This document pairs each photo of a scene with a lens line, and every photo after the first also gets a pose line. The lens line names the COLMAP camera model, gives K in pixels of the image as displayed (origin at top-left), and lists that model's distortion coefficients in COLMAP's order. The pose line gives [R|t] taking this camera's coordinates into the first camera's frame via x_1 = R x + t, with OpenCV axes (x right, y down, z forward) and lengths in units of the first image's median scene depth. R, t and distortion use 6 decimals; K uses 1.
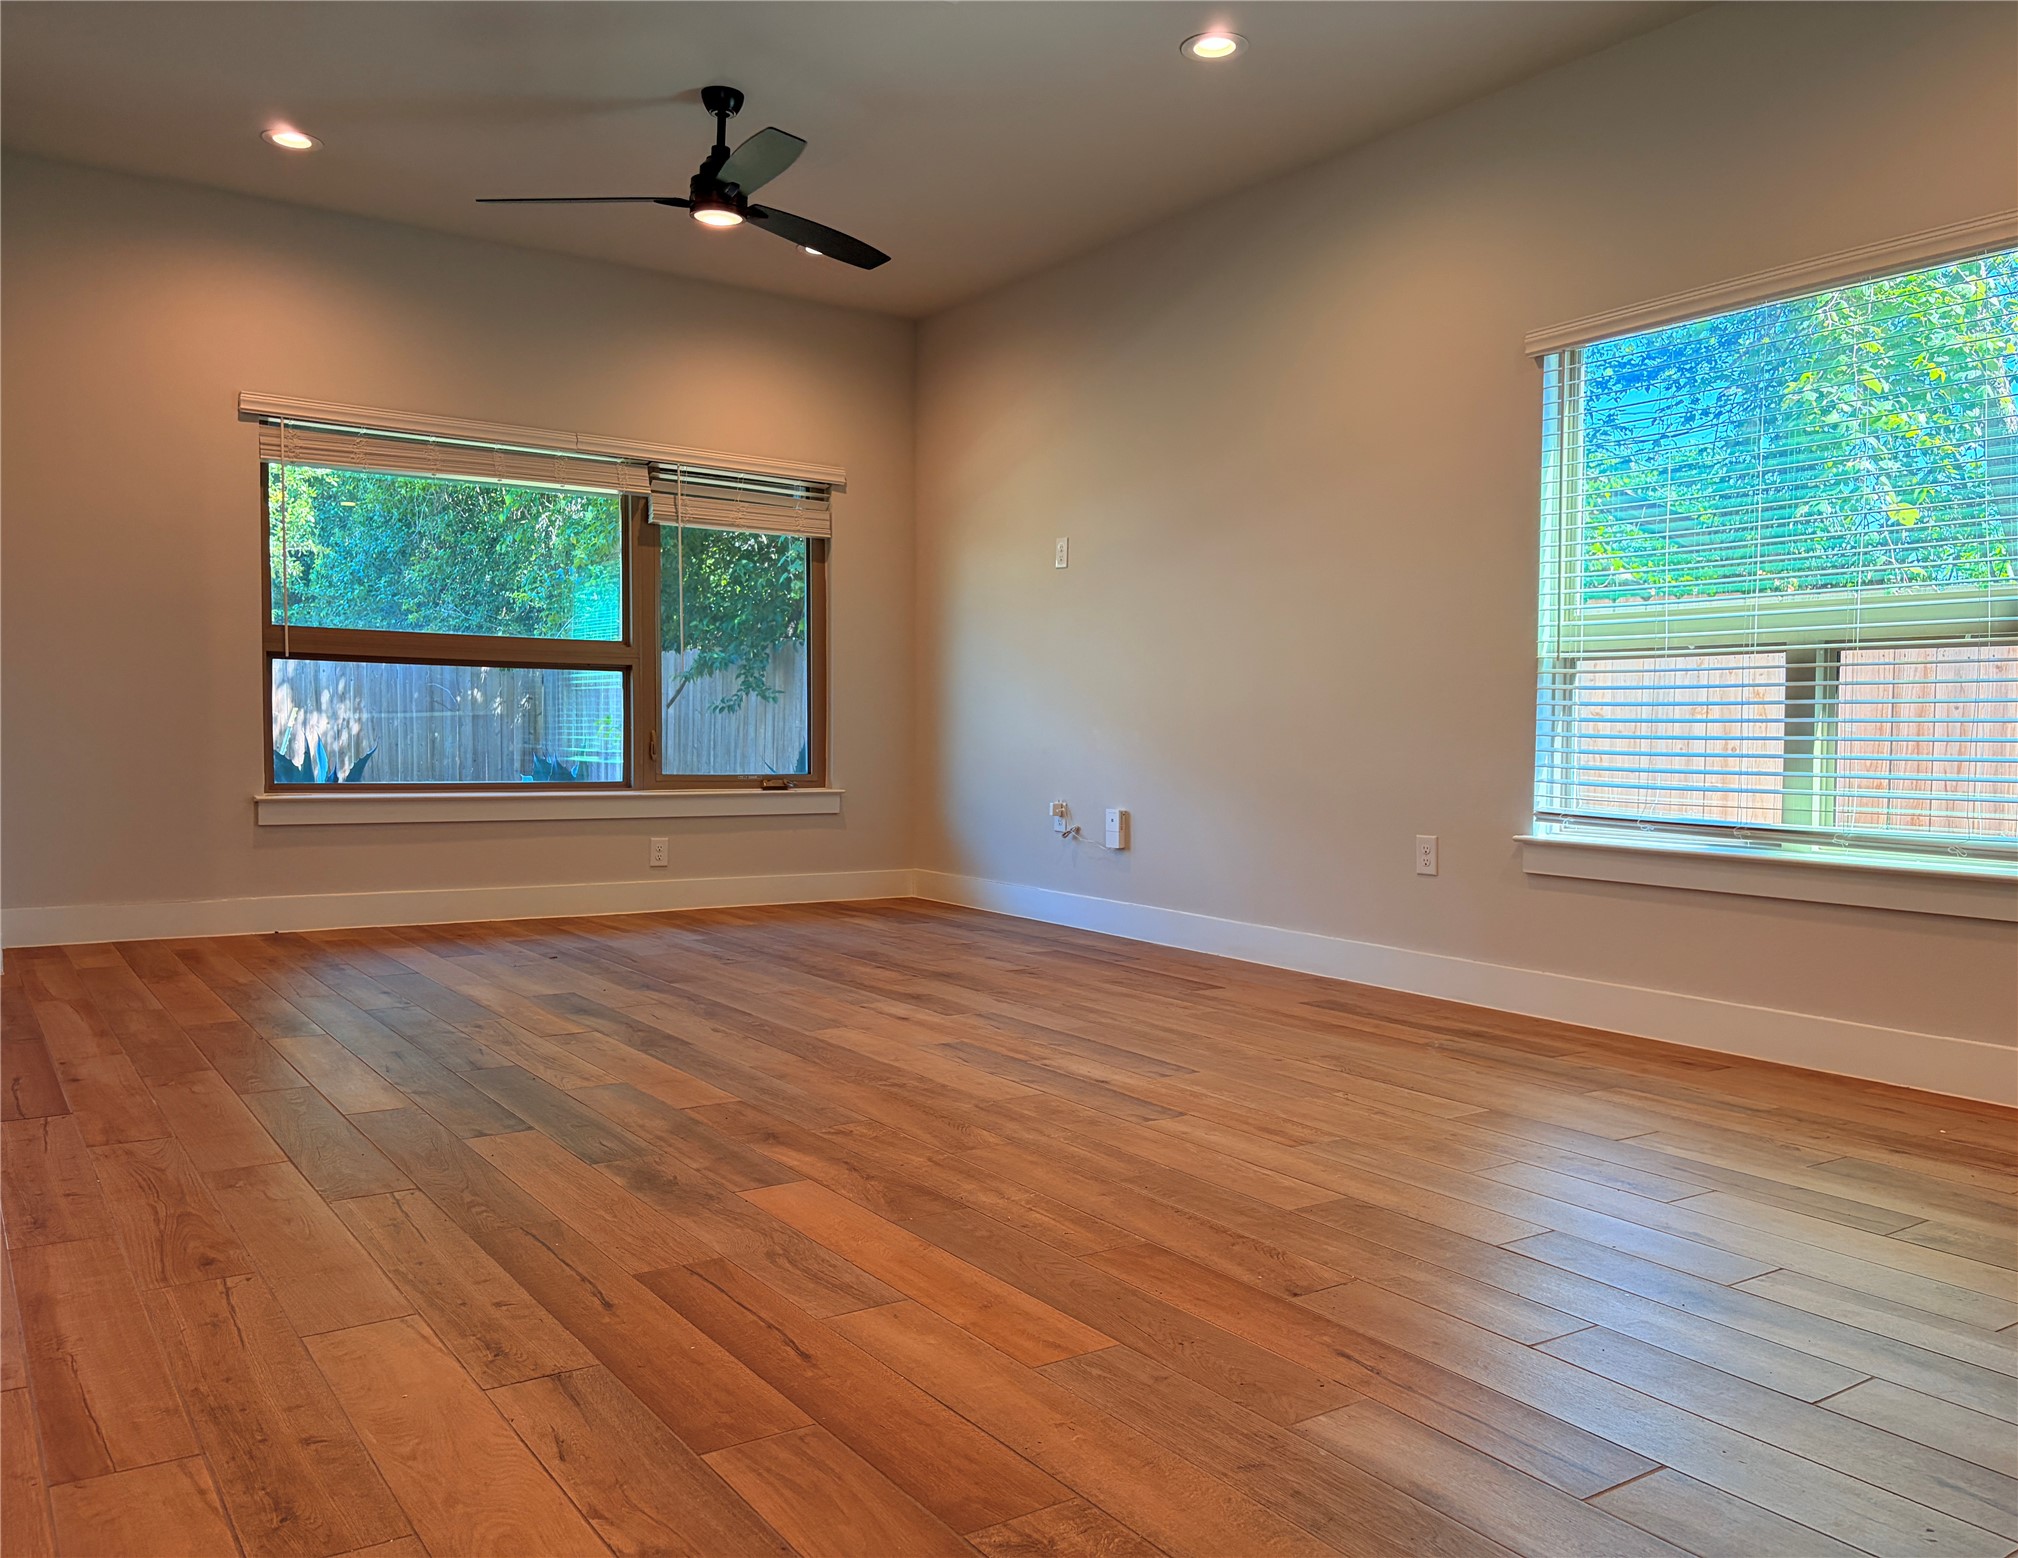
lens RADIAL K [[1599.9, 0, 1009.4], [0, 1599.9, 778.7], [0, 0, 1]] dist [0.004691, 0.000595]
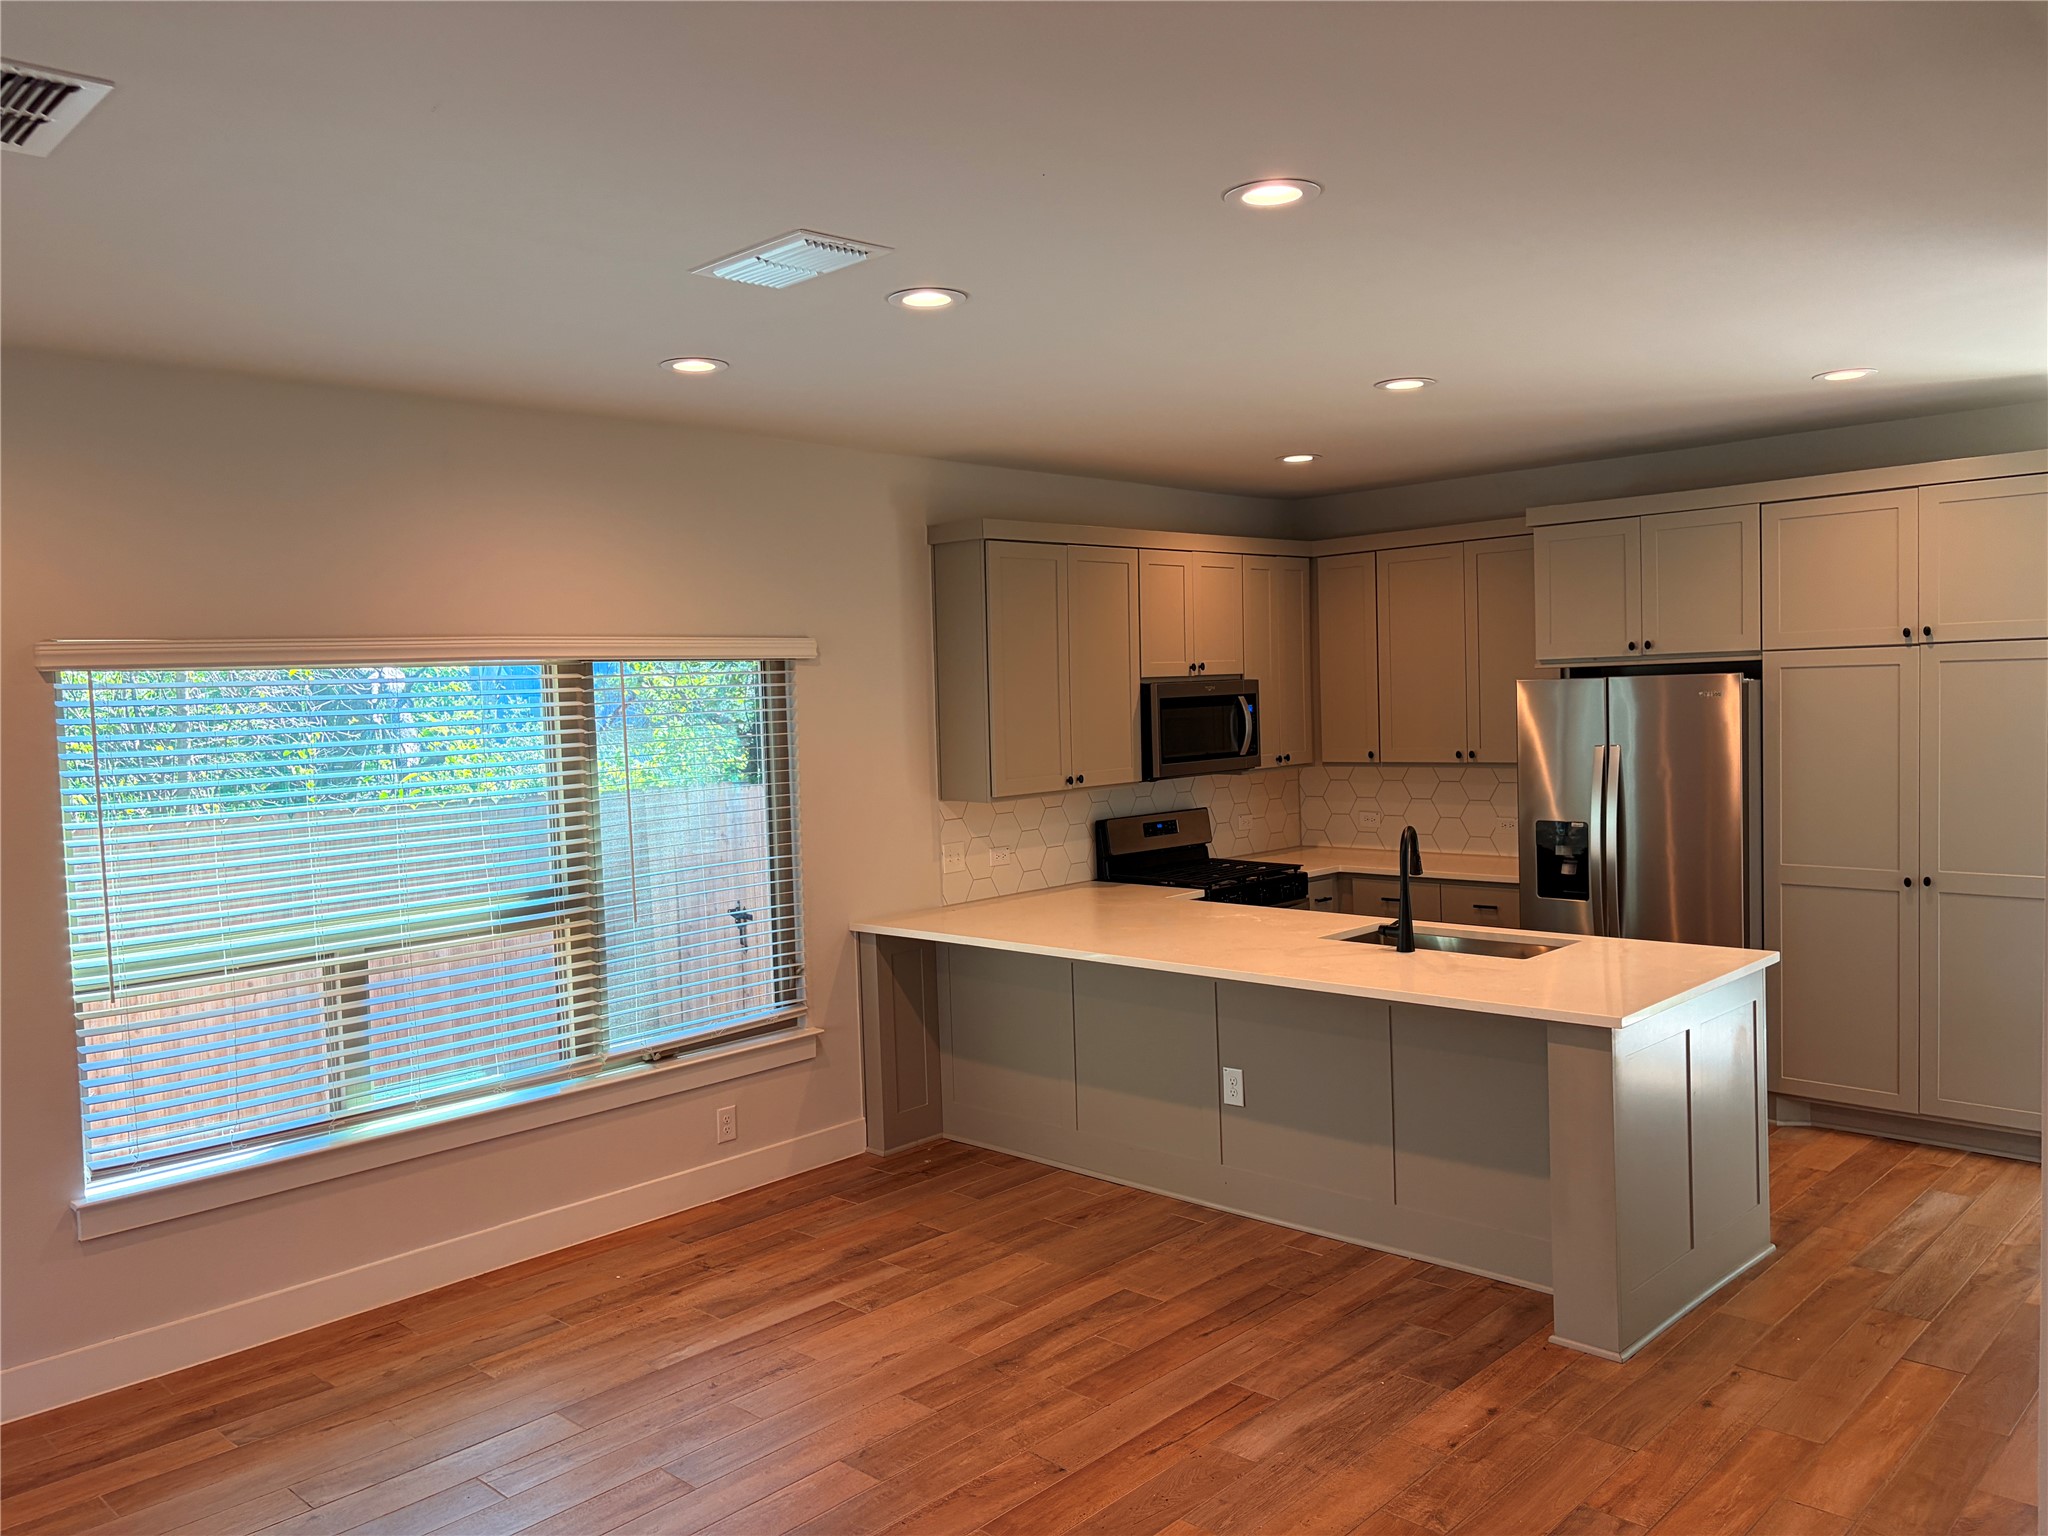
lens RADIAL K [[1543.6, 0, 1023.4], [0, 1543.6, 769.6], [0, 0, 1]] dist [0.004292, 0.001620]
pose [[-0.202440, -0.050399, 0.977997, -0.987833], [0.069919, 0.995382, 0.065768, -0.360123], [-0.976795, 0.081694, -0.197981, 1.018184]]
